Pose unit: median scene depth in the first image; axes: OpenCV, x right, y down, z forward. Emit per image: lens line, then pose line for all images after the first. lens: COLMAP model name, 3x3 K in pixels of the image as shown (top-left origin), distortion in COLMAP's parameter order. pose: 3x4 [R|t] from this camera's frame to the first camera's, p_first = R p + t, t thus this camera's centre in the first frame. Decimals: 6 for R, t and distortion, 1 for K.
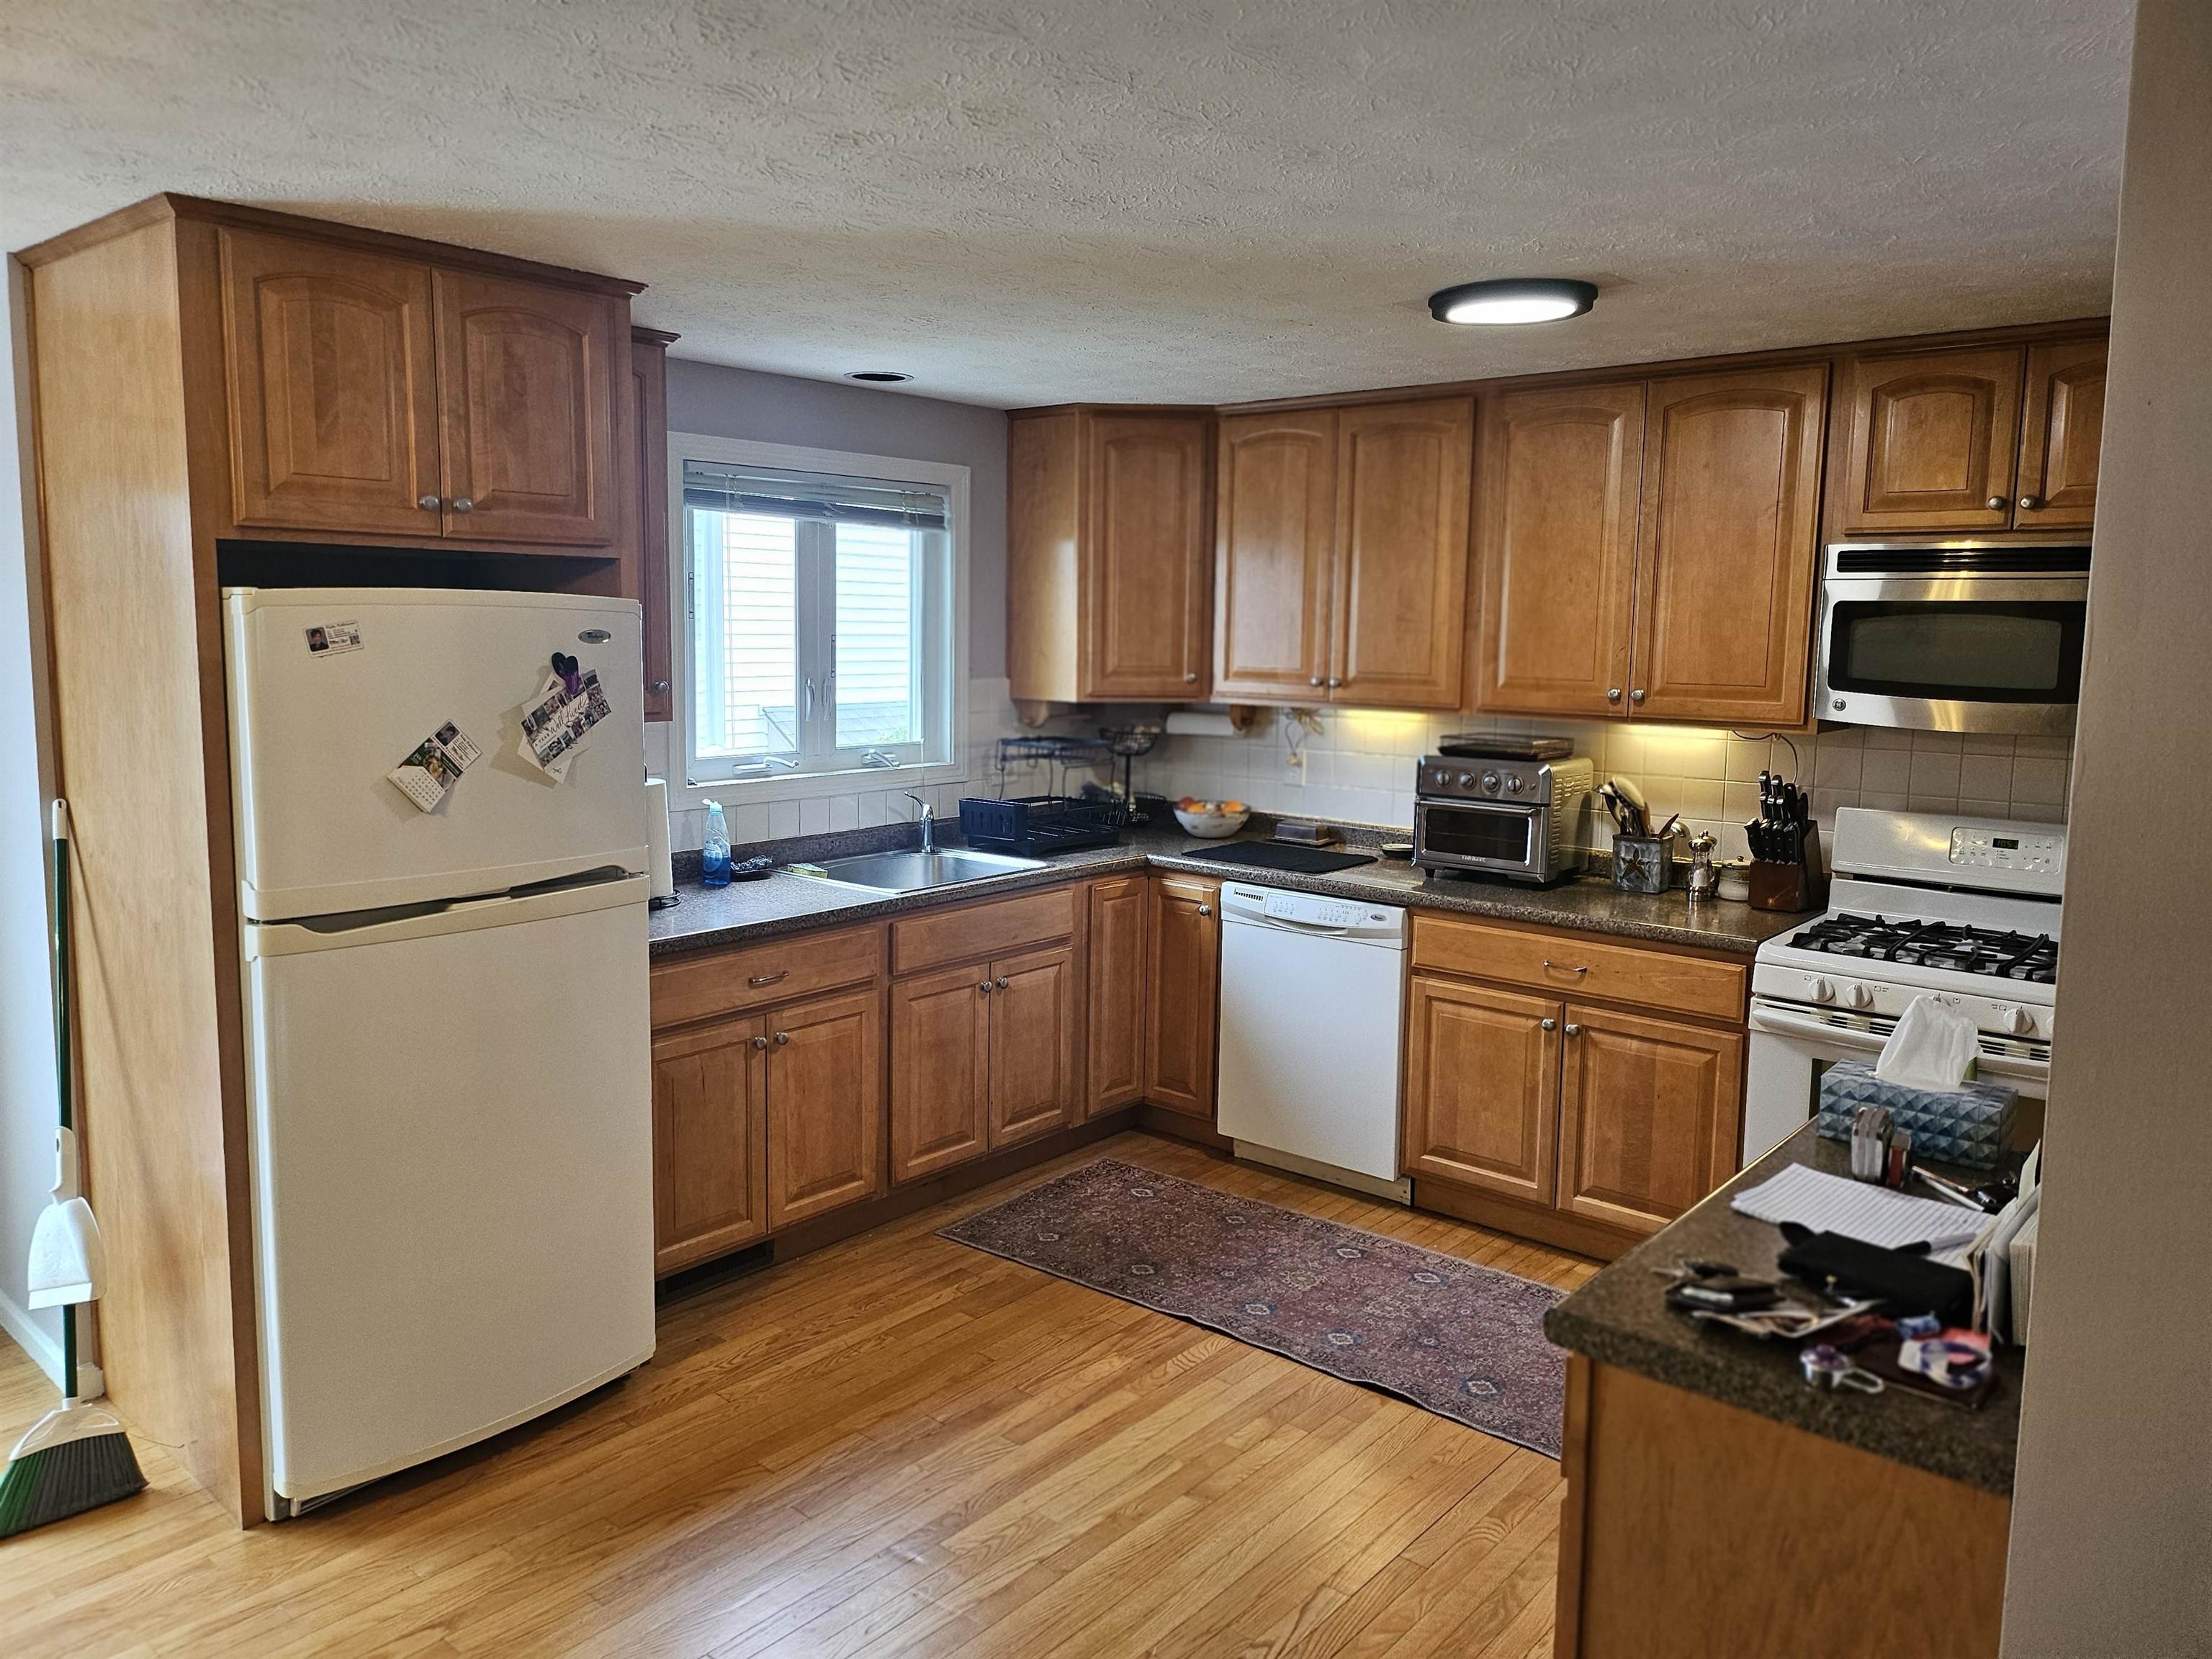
lens RADIAL K [[1542.6, 0, 1112.4], [0, 1542.6, 814.9], [0, 0, 1]] dist [0.009153, -0.021754]
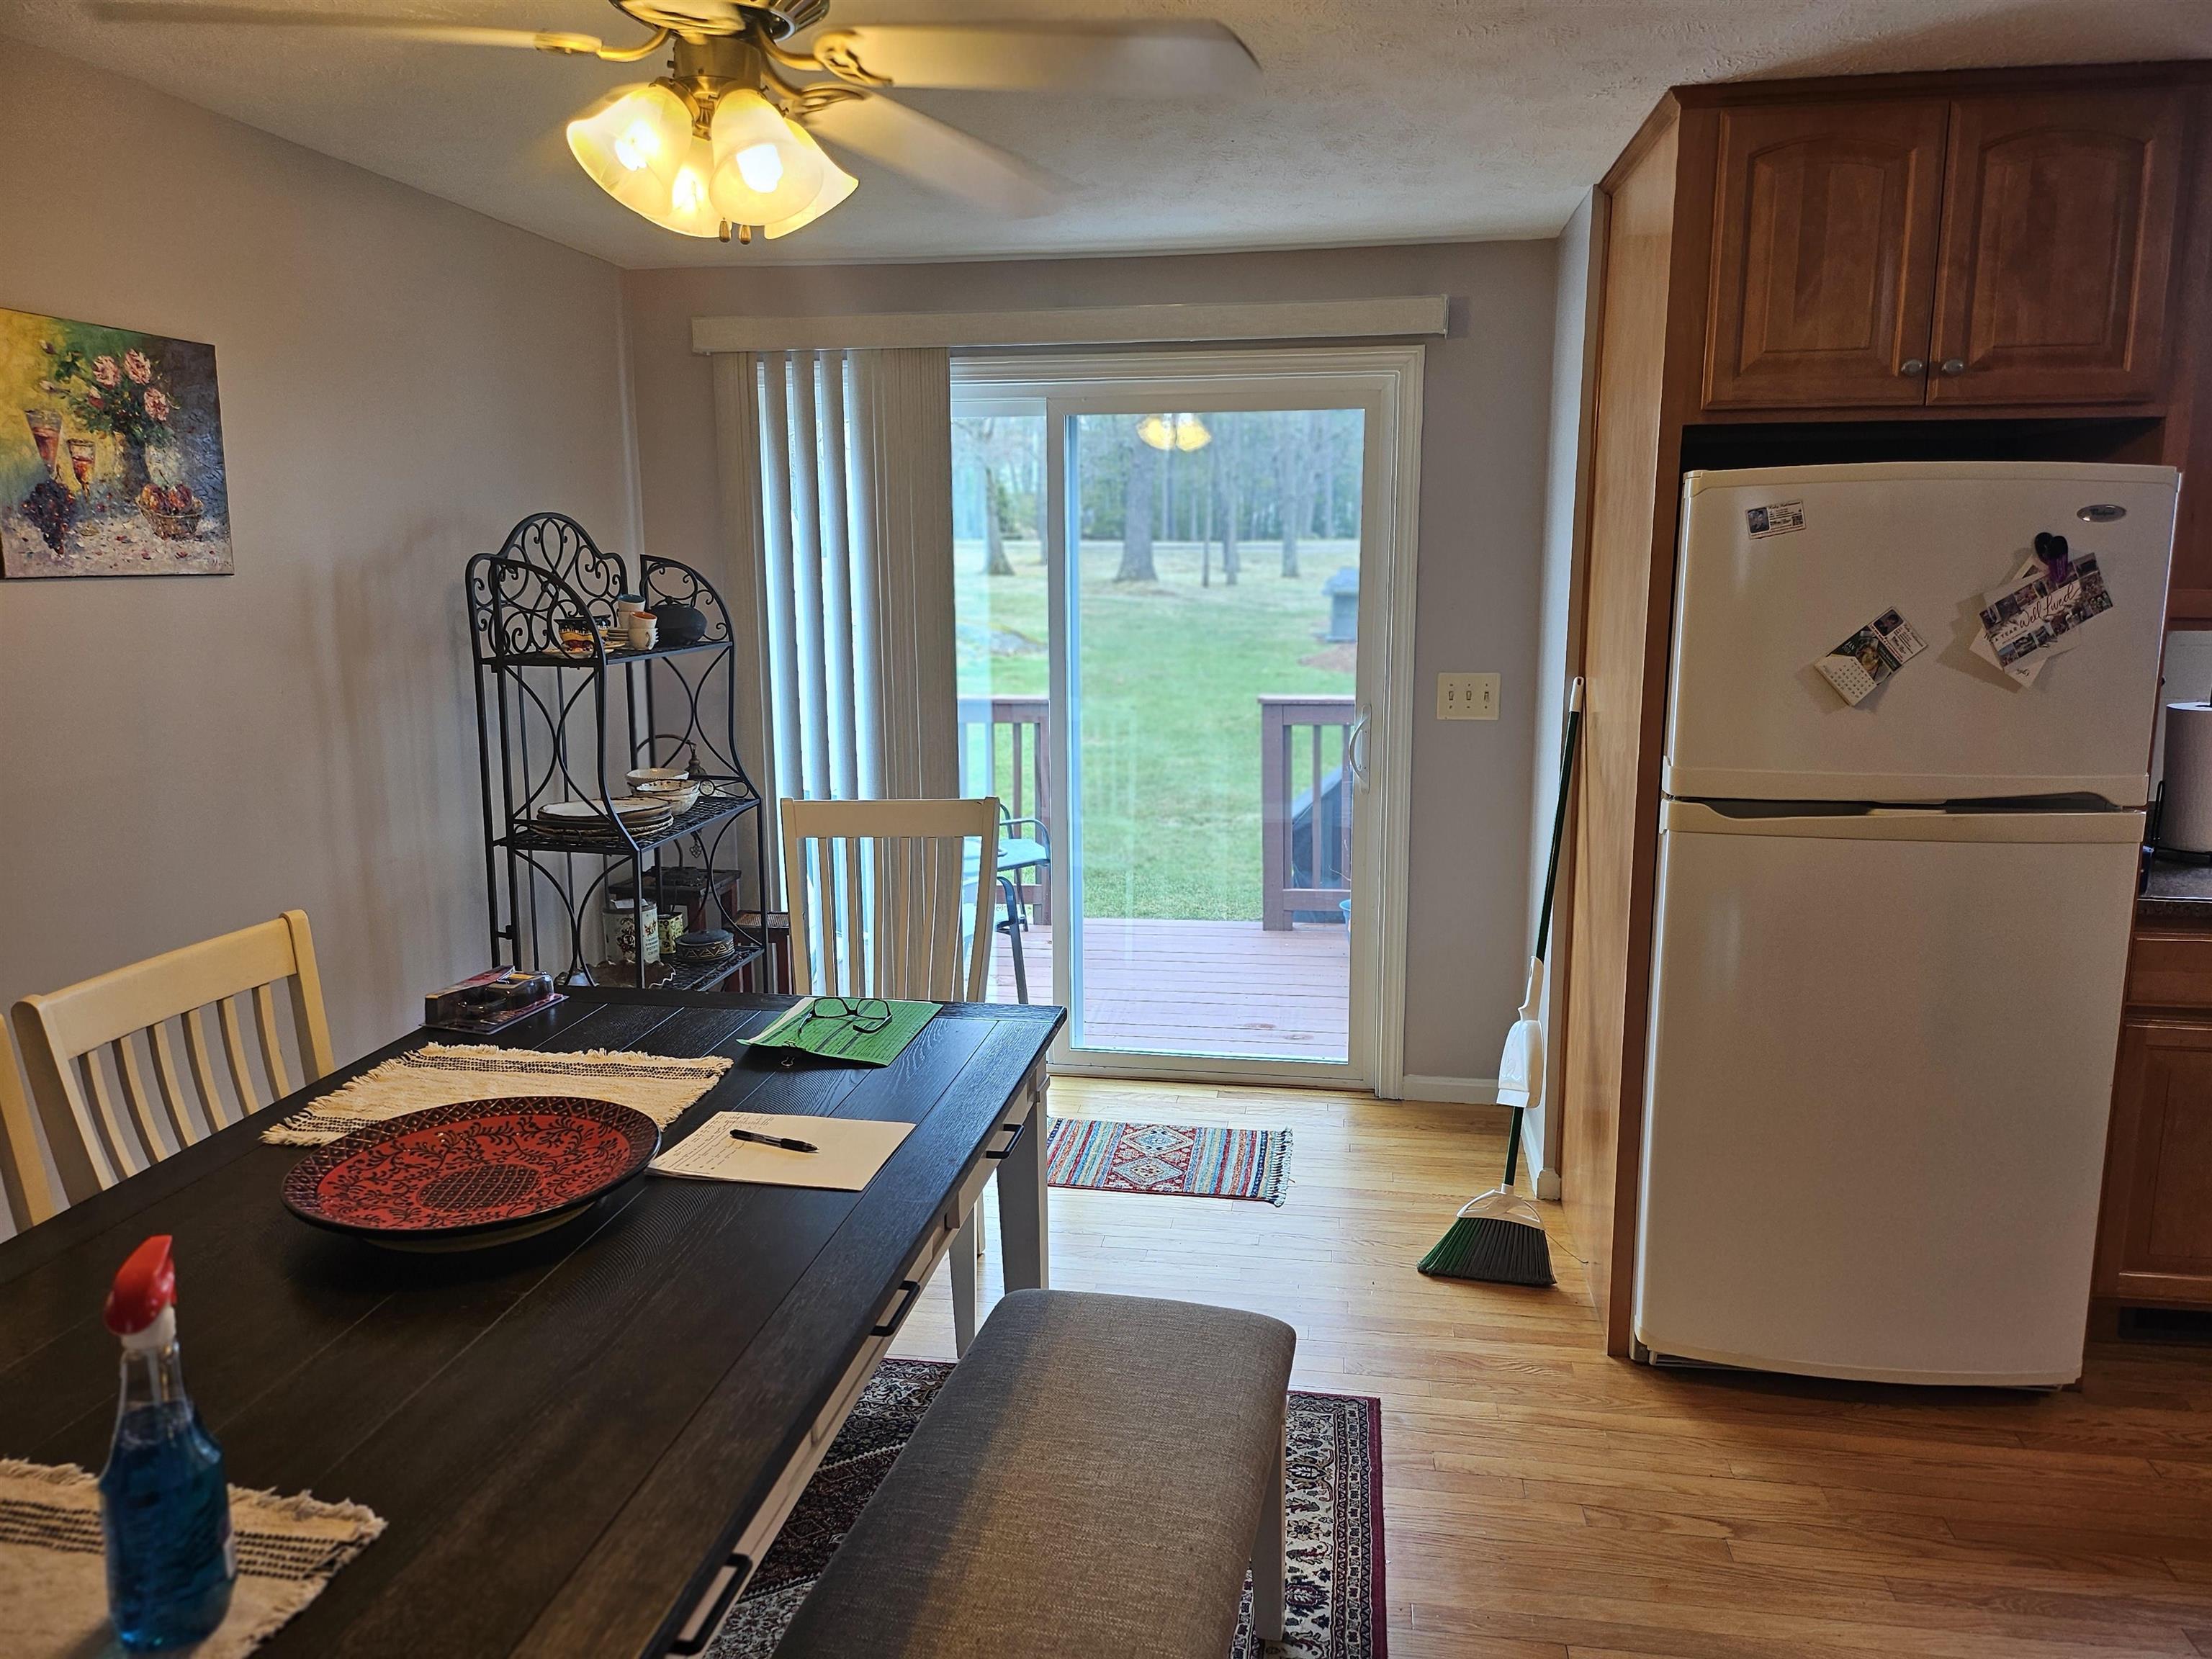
lens RADIAL K [[1542.6, 0, 1102.7], [0, 1542.6, 838.2], [0, 0, 1]] dist [0.009153, -0.021754]
pose [[0.500396, 0.141617, -0.854136, 0.134815], [-0.093002, 0.989616, 0.109595, 0.017039], [0.860787, 0.024596, 0.508370, 0.129928]]
